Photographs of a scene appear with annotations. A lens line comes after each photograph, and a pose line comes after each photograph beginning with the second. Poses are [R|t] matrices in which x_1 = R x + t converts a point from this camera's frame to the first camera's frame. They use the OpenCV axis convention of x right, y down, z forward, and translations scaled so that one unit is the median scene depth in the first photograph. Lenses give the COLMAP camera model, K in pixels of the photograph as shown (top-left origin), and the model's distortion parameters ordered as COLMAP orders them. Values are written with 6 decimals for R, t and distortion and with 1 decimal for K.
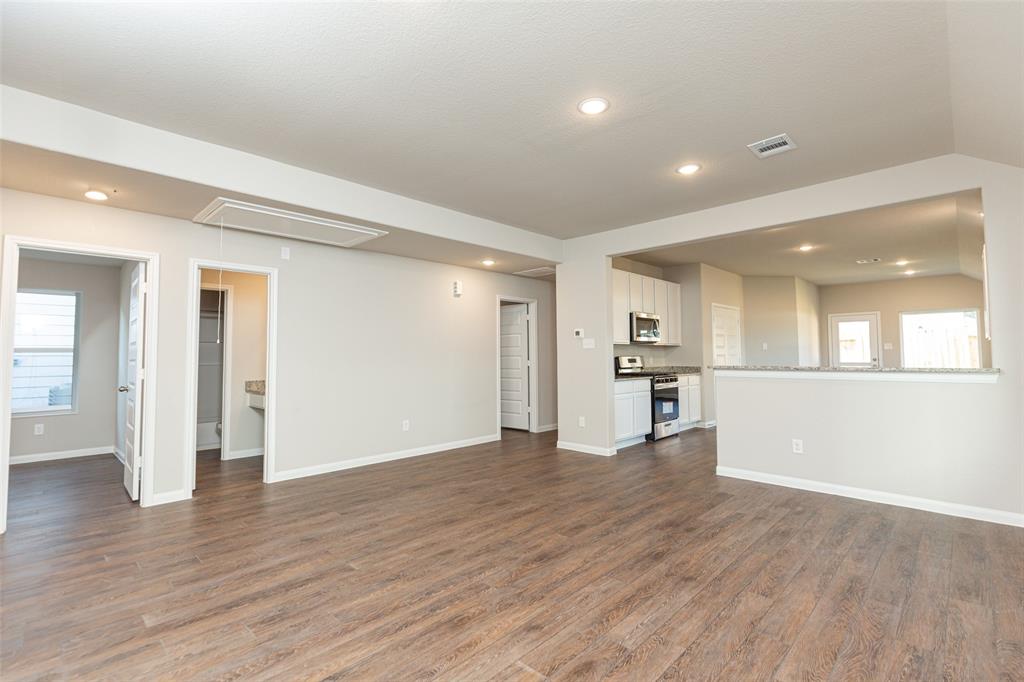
lens RADIAL K [[464.0, 0, 515.0], [0, 464.0, 335.7], [0, 0, 1]] dist [0.008589, -0.001756]
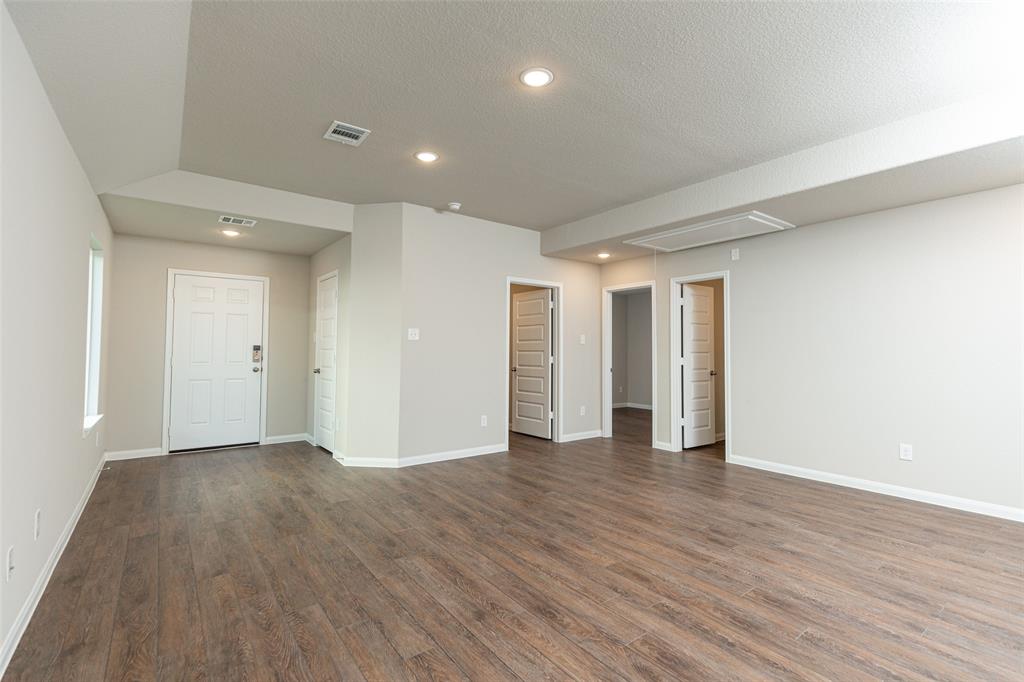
lens RADIAL K [[464.0, 0, 513.1], [0, 464.0, 338.9], [0, 0, 1]] dist [0.008589, -0.001756]
pose [[-0.154818, -0.019118, -0.987758, 0.902903], [0.039948, 0.998874, -0.025595, 0.036394], [0.987135, -0.043422, -0.153880, 0.909546]]
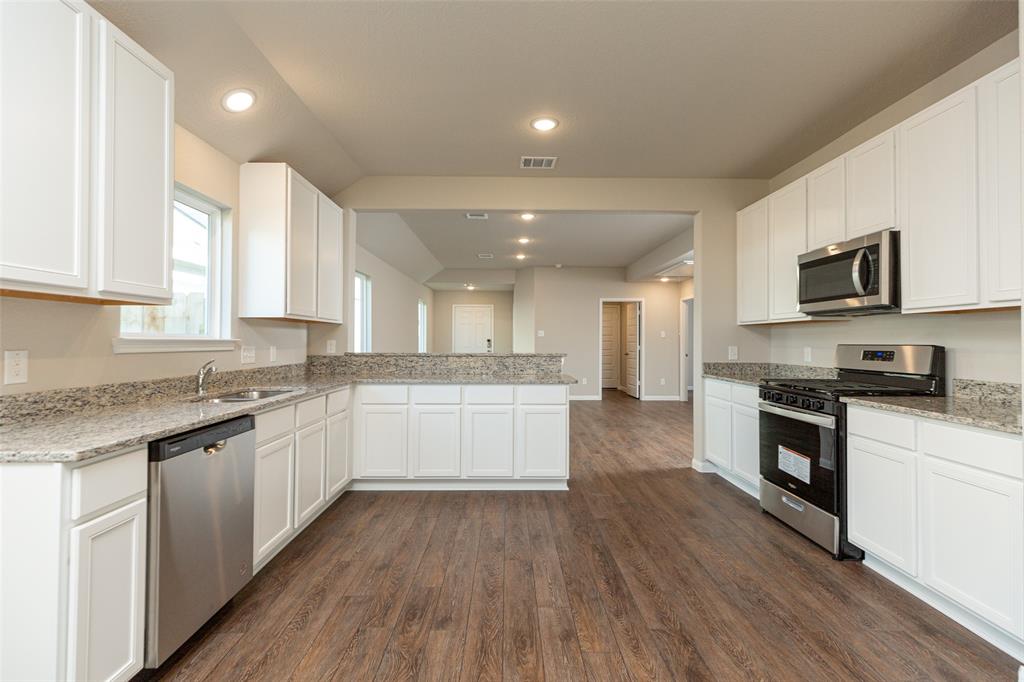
lens RADIAL K [[464.0, 0, 517.3], [0, 464.0, 333.5], [0, 0, 1]] dist [0.008589, -0.001756]
pose [[-0.705353, -0.007018, -0.708822, 1.627973], [0.033197, 0.998527, -0.042922, 0.089013], [0.708079, -0.053806, -0.704081, 2.268194]]
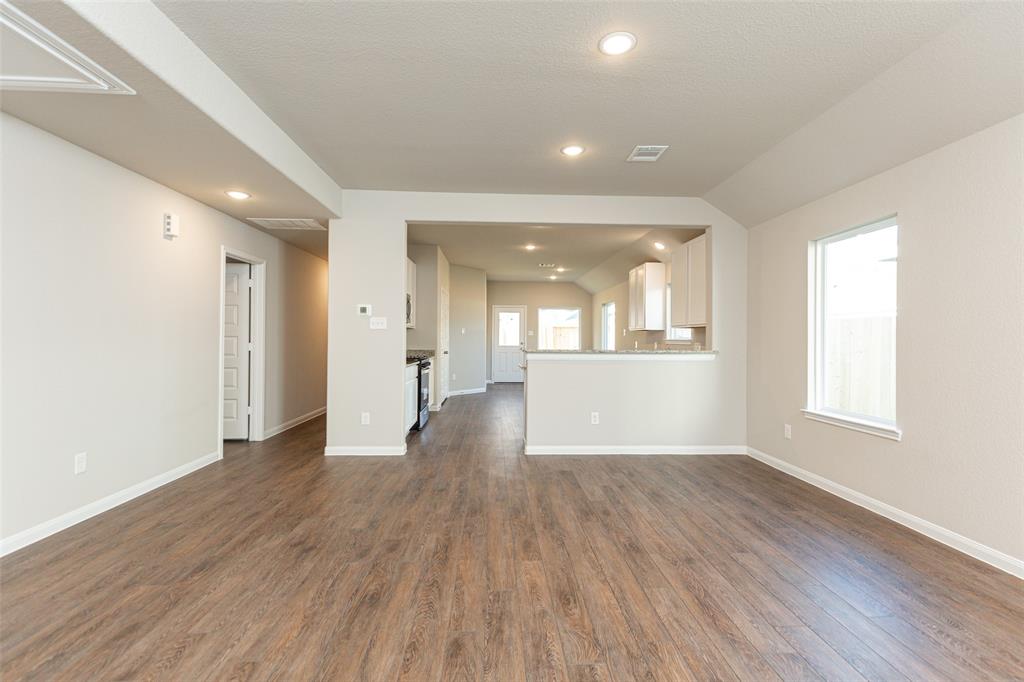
lens RADIAL K [[464.0, 0, 513.1], [0, 464.0, 335.2], [0, 0, 1]] dist [0.008589, -0.001756]
pose [[0.687967, 0.017040, 0.725542, -0.478816], [-0.043436, 0.998899, 0.017727, 0.023125], [-0.724441, -0.043710, 0.687949, 0.452644]]
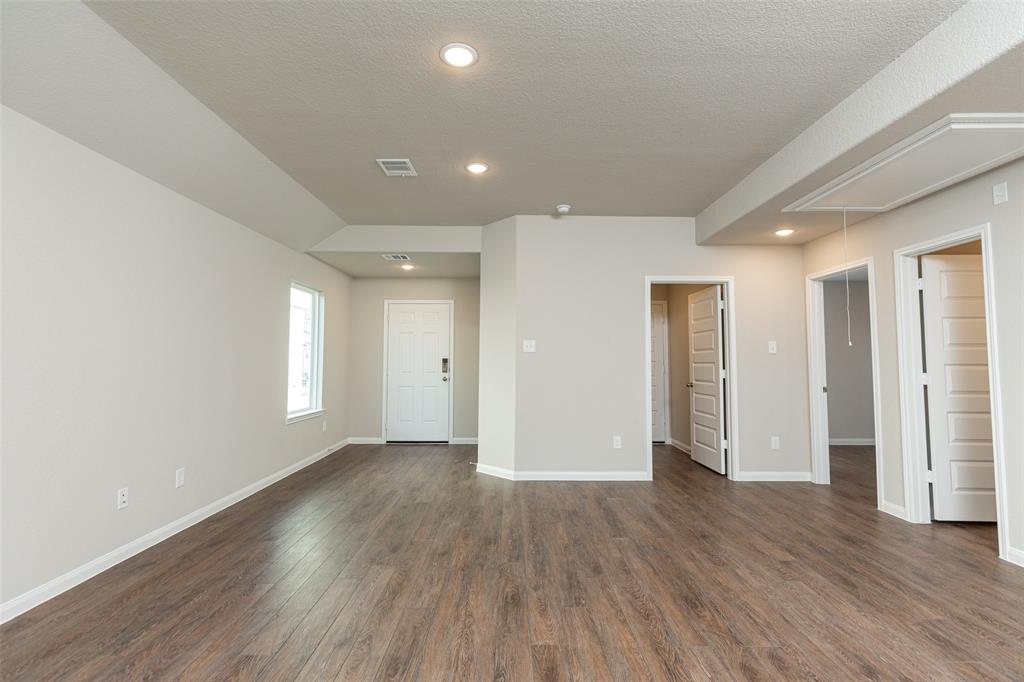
lens RADIAL K [[464.0, 0, 513.9], [0, 464.0, 339.8], [0, 0, 1]] dist [0.008589, -0.001756]
pose [[-0.713925, -0.026679, -0.699714, 0.552697], [0.034209, 0.996752, -0.072909, 0.055341], [0.699386, -0.075988, -0.710693, 1.360584]]
